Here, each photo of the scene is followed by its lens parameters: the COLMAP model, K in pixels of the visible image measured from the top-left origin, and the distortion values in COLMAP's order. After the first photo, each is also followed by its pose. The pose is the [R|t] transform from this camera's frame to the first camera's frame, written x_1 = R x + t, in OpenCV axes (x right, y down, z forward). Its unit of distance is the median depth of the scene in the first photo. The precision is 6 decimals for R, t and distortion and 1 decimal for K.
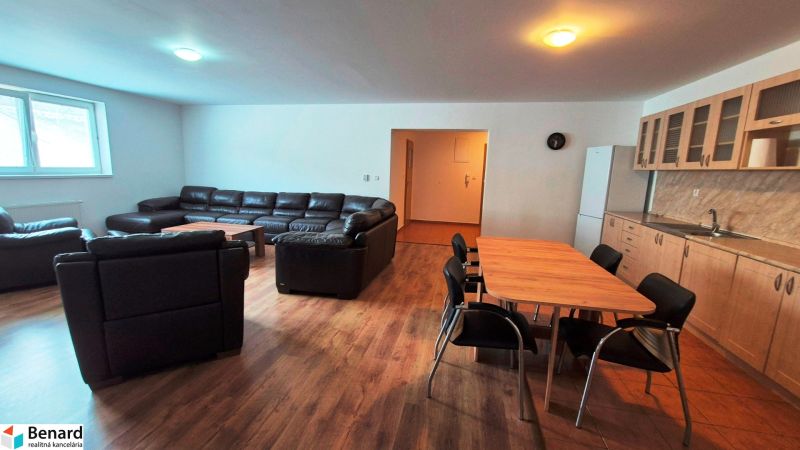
lens RADIAL K [[328.1, 0, 397.1], [0, 328.1, 224.4], [0, 0, 1]] dist [0.000598, -0.000407]
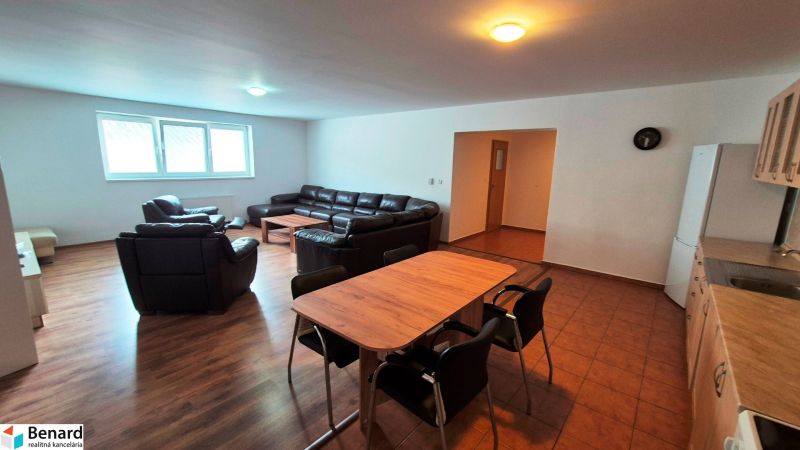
lens RADIAL K [[328.1, 0, 395.2], [0, 328.1, 224.8], [0, 0, 1]] dist [0.000598, -0.000407]
pose [[0.878383, 0.079291, -0.471334, 0.615444], [-0.073286, 0.996825, 0.031116, -0.062417], [0.472305, 0.007211, 0.881406, 0.093889]]
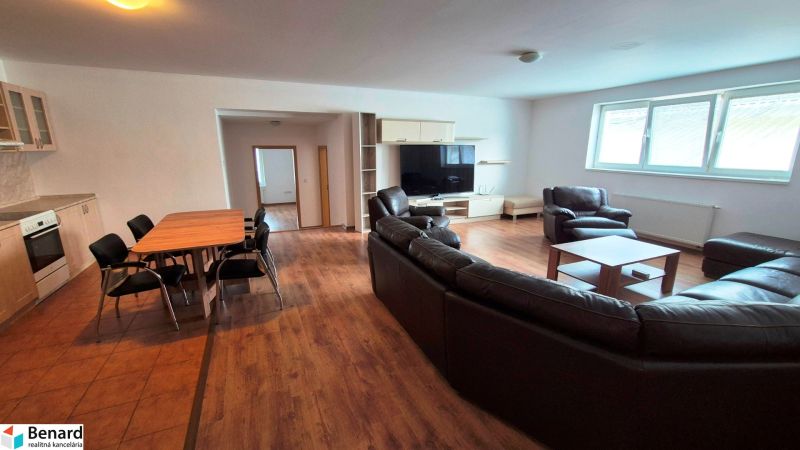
lens RADIAL K [[328.1, 0, 397.0], [0, 328.1, 225.3], [0, 0, 1]] dist [0.000598, -0.000407]
pose [[-0.809851, 0.104256, -0.577298, 0.431325], [-0.124104, 0.931361, 0.342295, -0.366961], [0.573359, 0.348853, -0.741324, 1.957667]]
